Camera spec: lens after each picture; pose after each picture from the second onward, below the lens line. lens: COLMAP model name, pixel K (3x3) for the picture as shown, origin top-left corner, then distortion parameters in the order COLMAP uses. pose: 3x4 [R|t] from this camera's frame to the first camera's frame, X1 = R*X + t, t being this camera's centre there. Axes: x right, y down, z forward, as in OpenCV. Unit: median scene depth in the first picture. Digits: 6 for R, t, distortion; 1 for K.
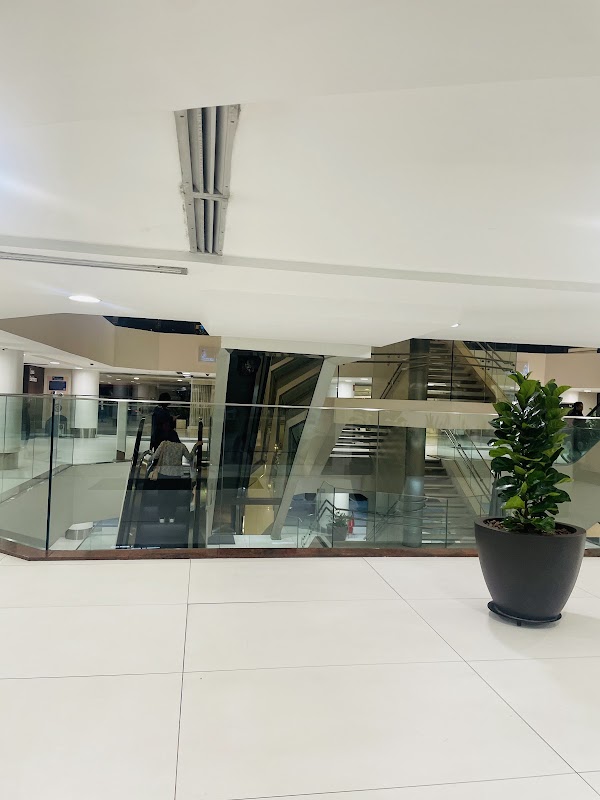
lens RADIAL K [[601.0, 0, 313.8], [0, 601.0, 397.7], [0, 0, 1]] dist [0.006996, -0.037977]
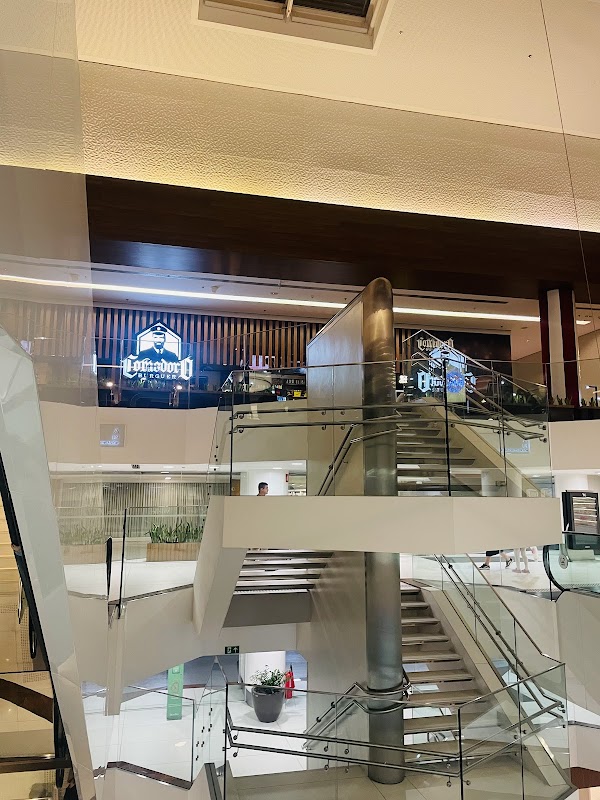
lens RADIAL K [[601.0, 0, 300.6], [0, 601.0, 396.8], [0, 0, 1]] dist [0.006996, -0.037977]
pose [[0.998355, -0.023200, 0.052428, 0.069066], [0.031091, 0.987411, -0.155092, -0.002406], [-0.048170, 0.156467, 0.986508, 0.428192]]
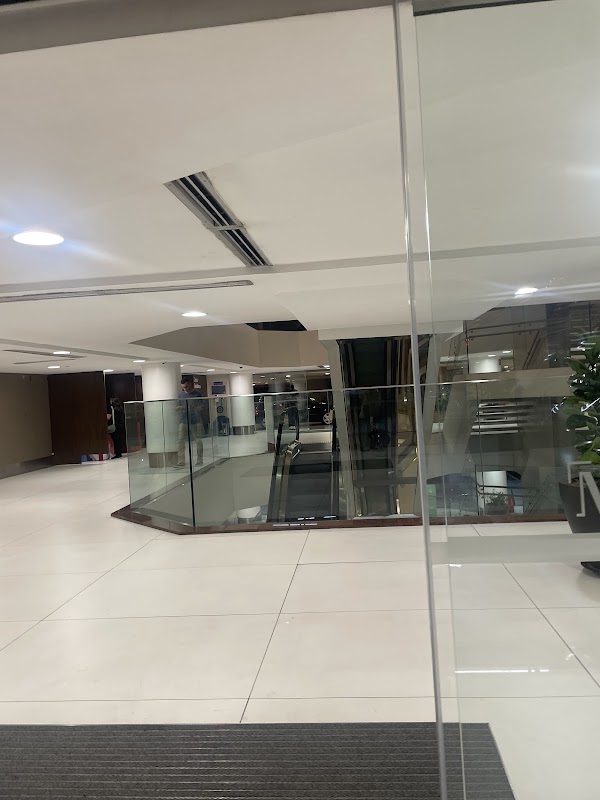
lens RADIAL K [[601.0, 0, 297.0], [0, 601.0, 395.4], [0, 0, 1]] dist [0.006996, -0.037977]
pose [[0.951342, -0.095588, -0.292936, 0.050416], [0.100035, 0.994984, 0.000202, 0.005936], [0.291447, -0.029495, 0.956132, -0.032000]]
